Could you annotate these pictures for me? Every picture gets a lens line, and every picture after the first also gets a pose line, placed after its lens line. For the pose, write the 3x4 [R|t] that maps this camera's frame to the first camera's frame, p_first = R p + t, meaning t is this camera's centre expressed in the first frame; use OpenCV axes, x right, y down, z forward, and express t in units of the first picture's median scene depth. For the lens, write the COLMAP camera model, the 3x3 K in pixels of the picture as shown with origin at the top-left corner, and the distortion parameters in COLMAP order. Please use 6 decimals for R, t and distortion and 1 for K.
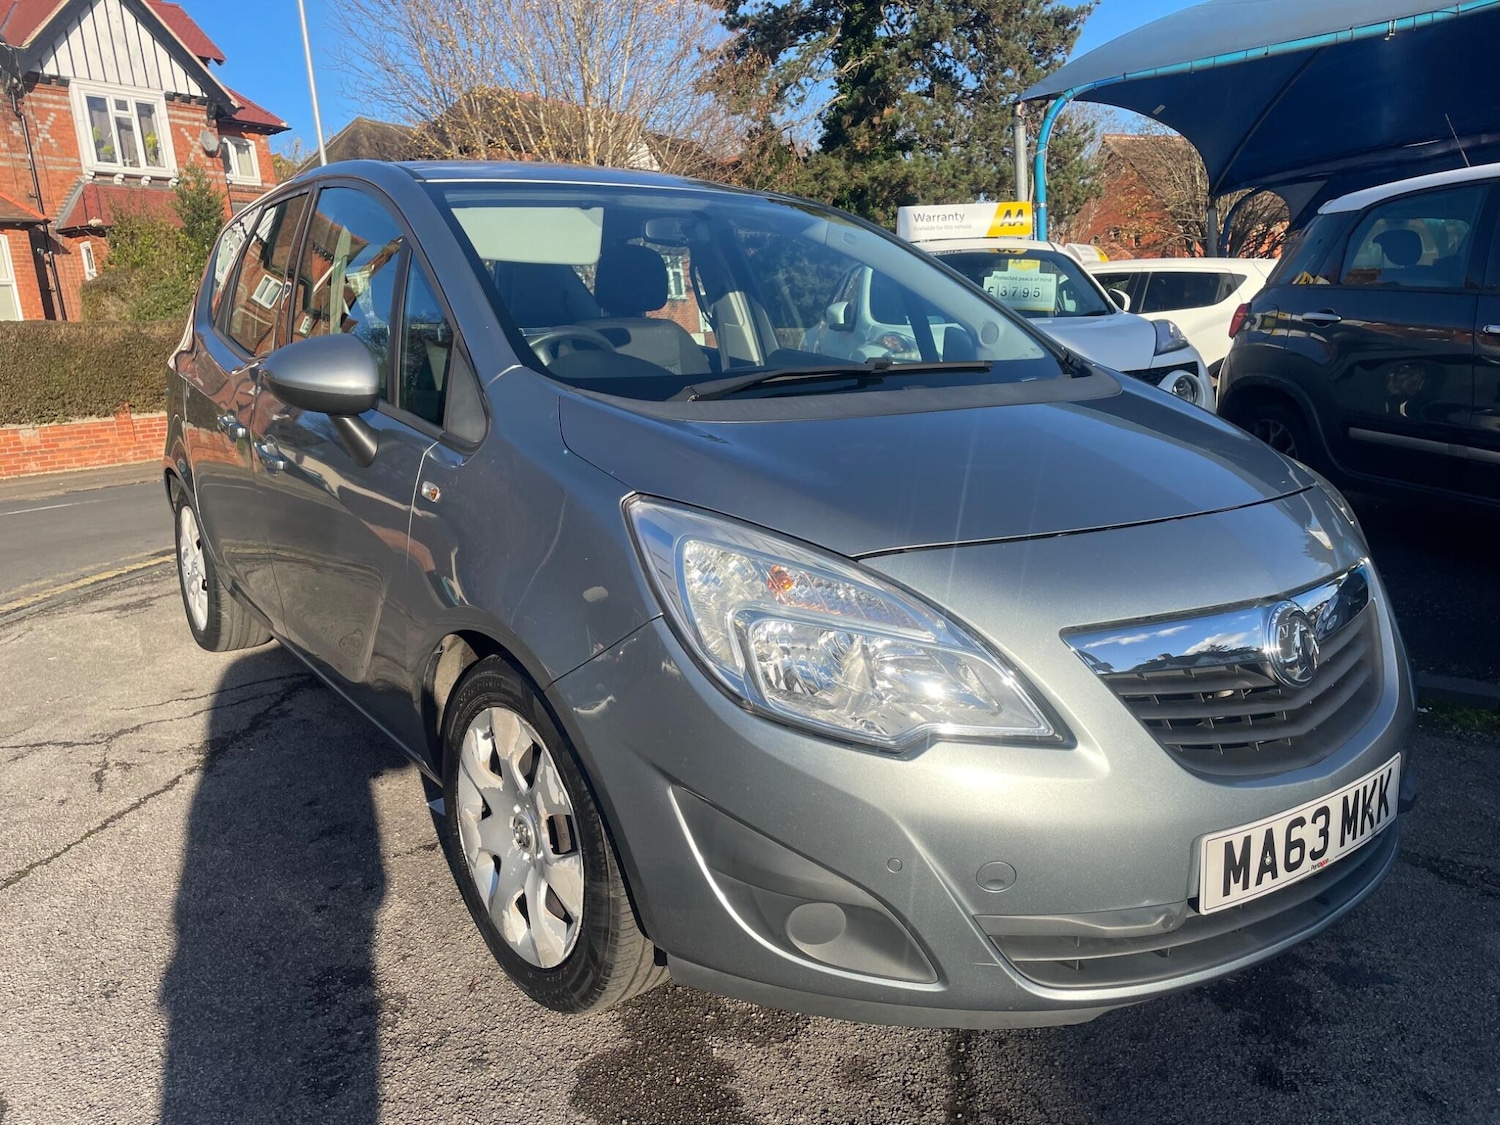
lens RADIAL K [[1128.2, 0, 764.7], [0, 1128.2, 556.2], [0, 0, 1]] dist [0.075060, -0.093330]
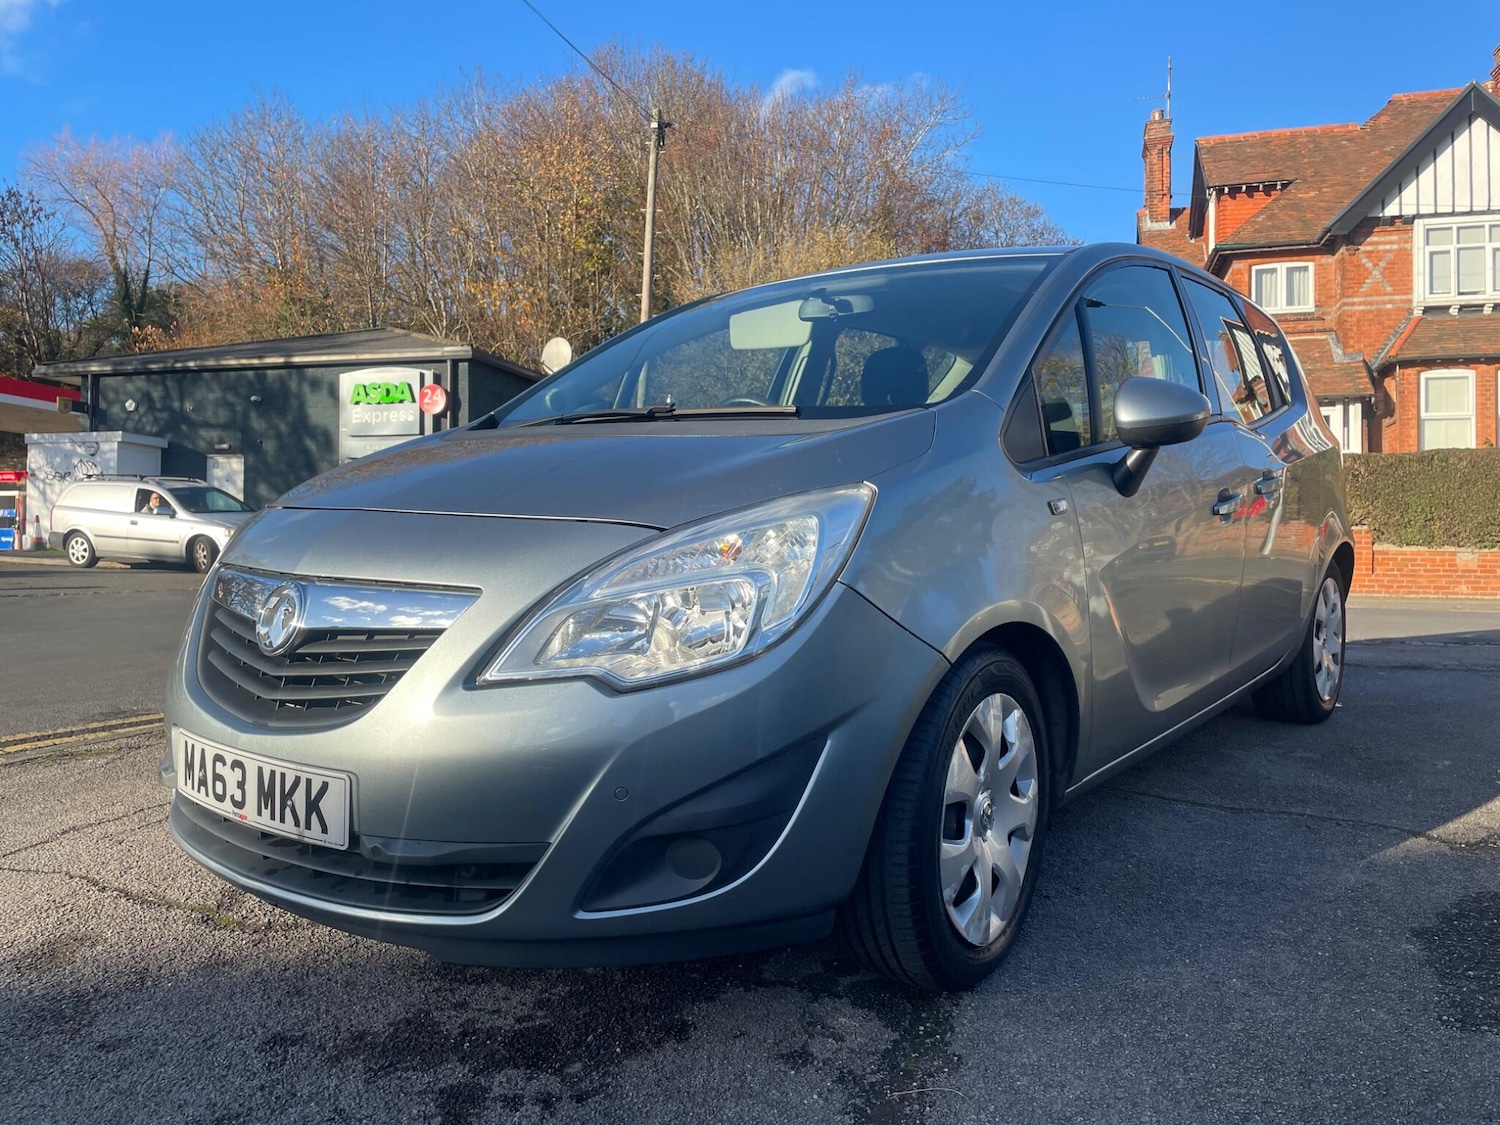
lens RADIAL K [[1128.2, 0, 755.1], [0, 1128.2, 553.3], [0, 0, 1]] dist [0.075060, -0.093330]
pose [[0.283423, 0.075244, -0.956039, 0.156140], [-0.191920, 0.981200, 0.020329, -0.009274], [0.939595, 0.177721, 0.292535, 0.102844]]
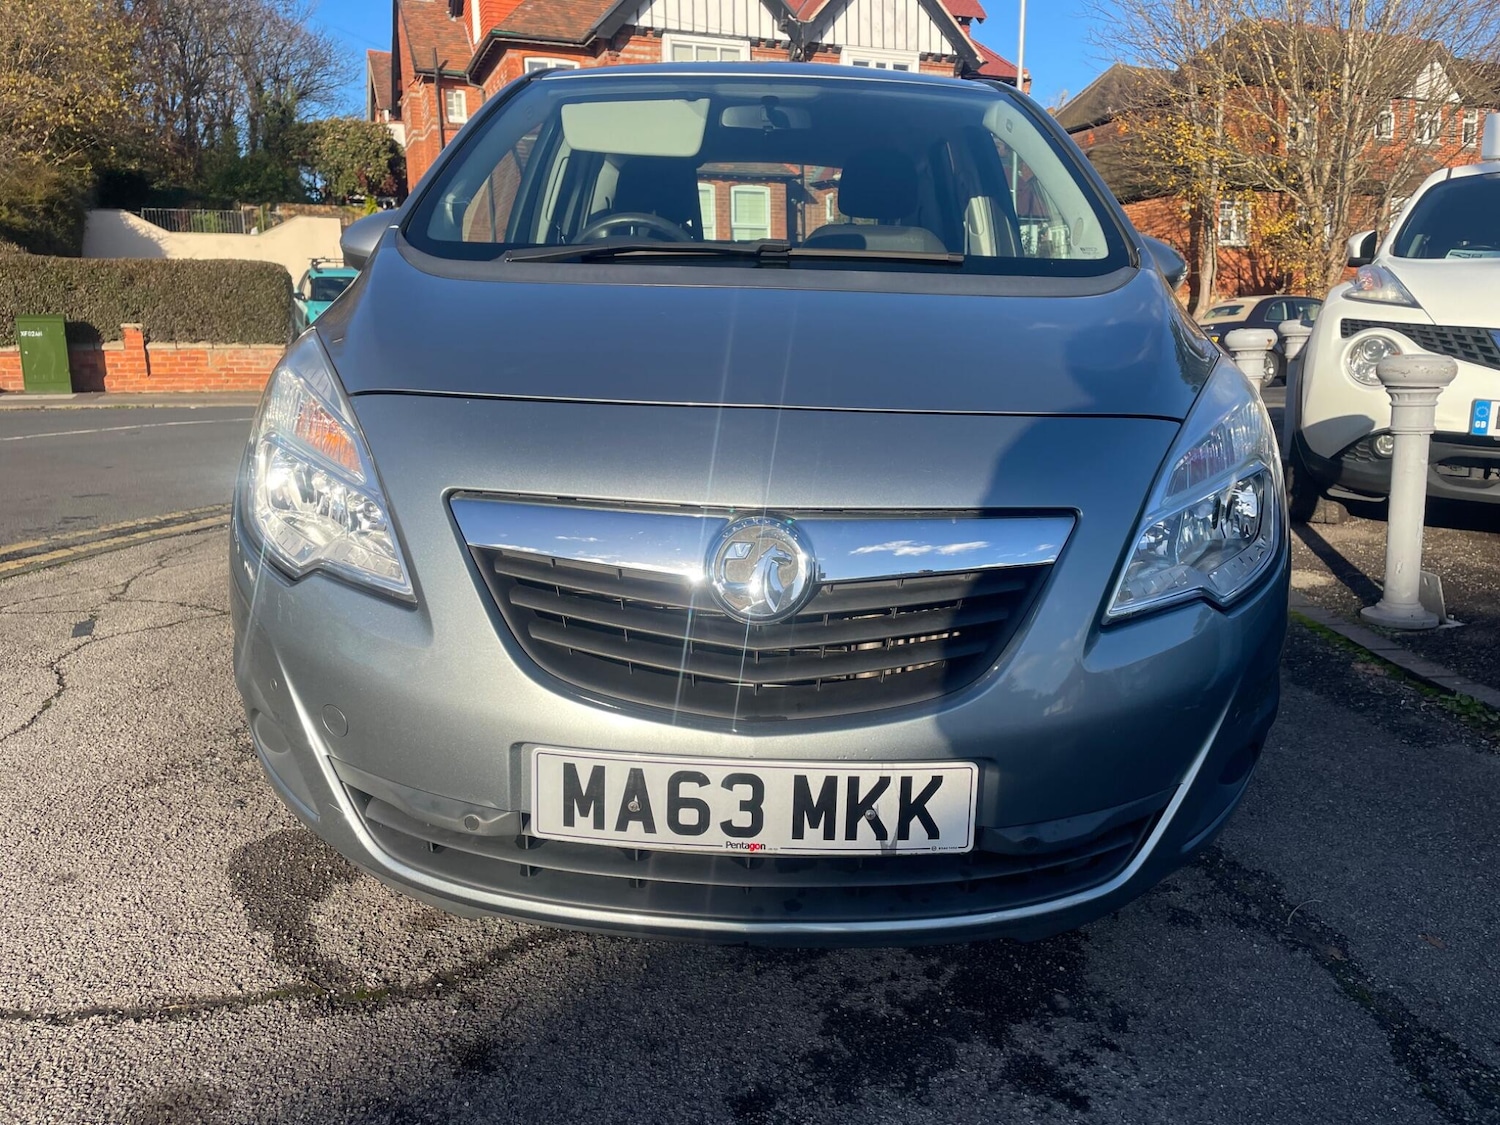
lens RADIAL K [[1128.2, 0, 746.8], [0, 1128.2, 554.4], [0, 0, 1]] dist [0.075060, -0.093330]
pose [[0.804509, 0.172411, -0.568366, 0.084509], [-0.150986, 0.984871, 0.085038, -0.000033], [0.574429, 0.017402, 0.818369, 0.032110]]
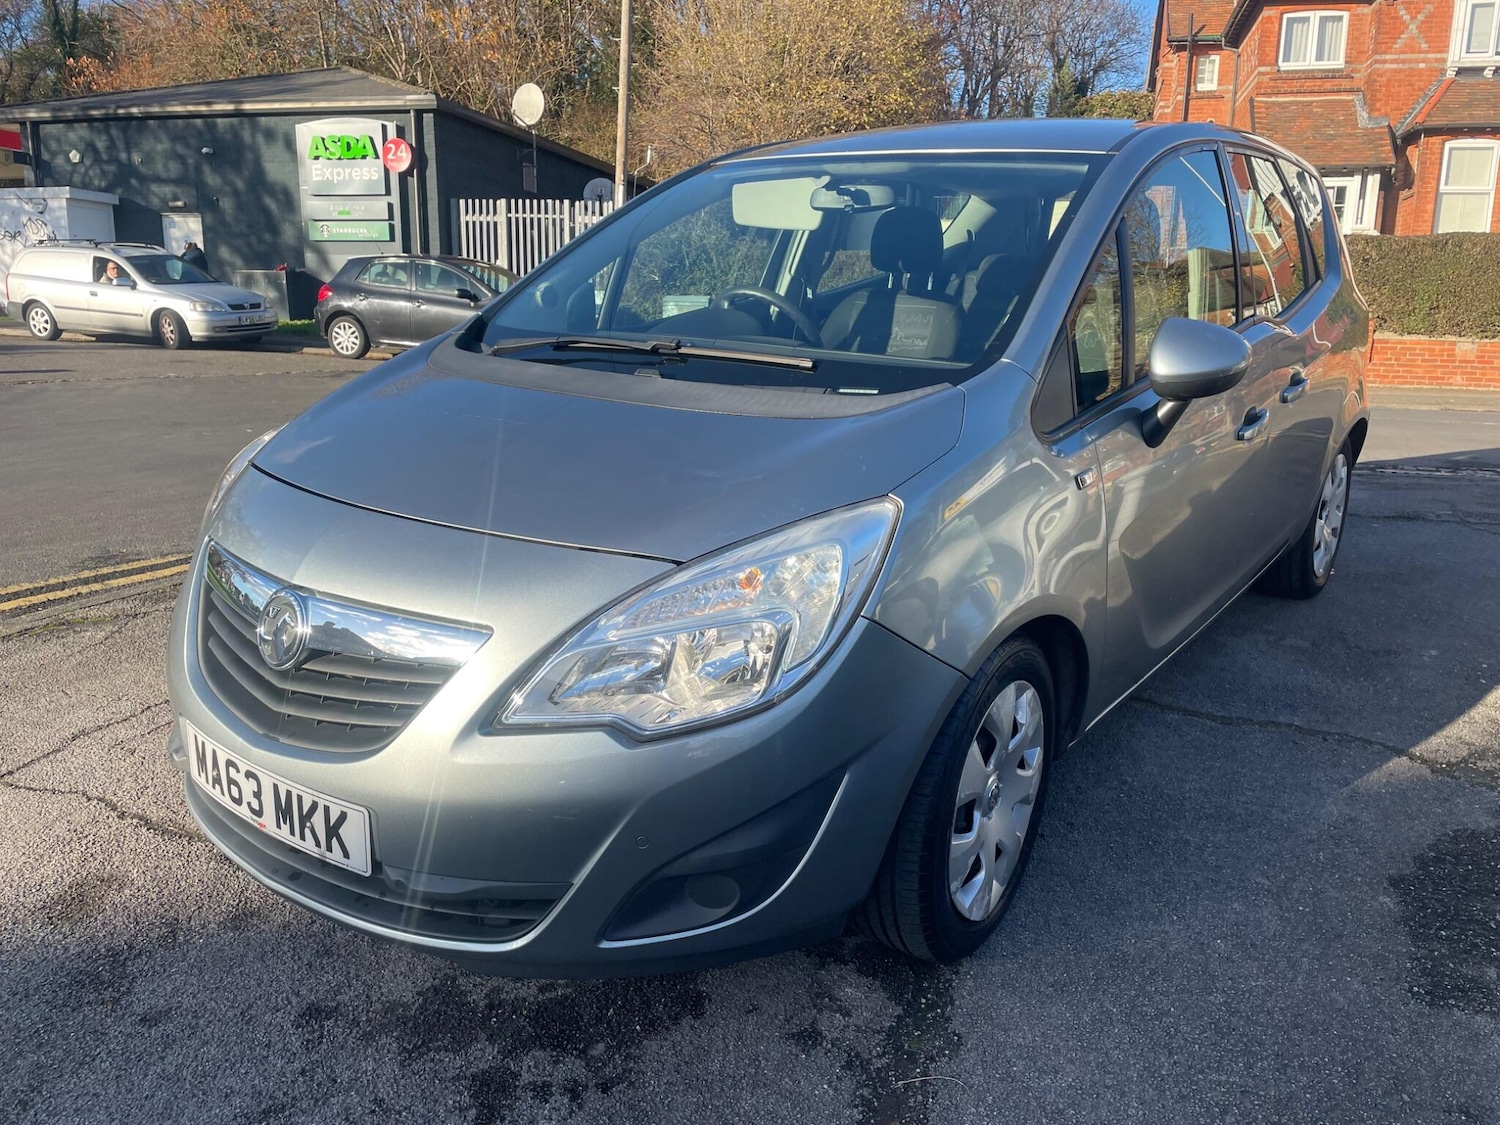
lens RADIAL K [[1128.2, 0, 755.1], [0, 1128.2, 574.5], [0, 0, 1]] dist [0.075060, -0.093330]
pose [[0.295594, 0.291486, -0.909758, 0.147191], [-0.202905, 0.949742, 0.238370, -0.030463], [0.933517, 0.114134, 0.339882, 0.097765]]
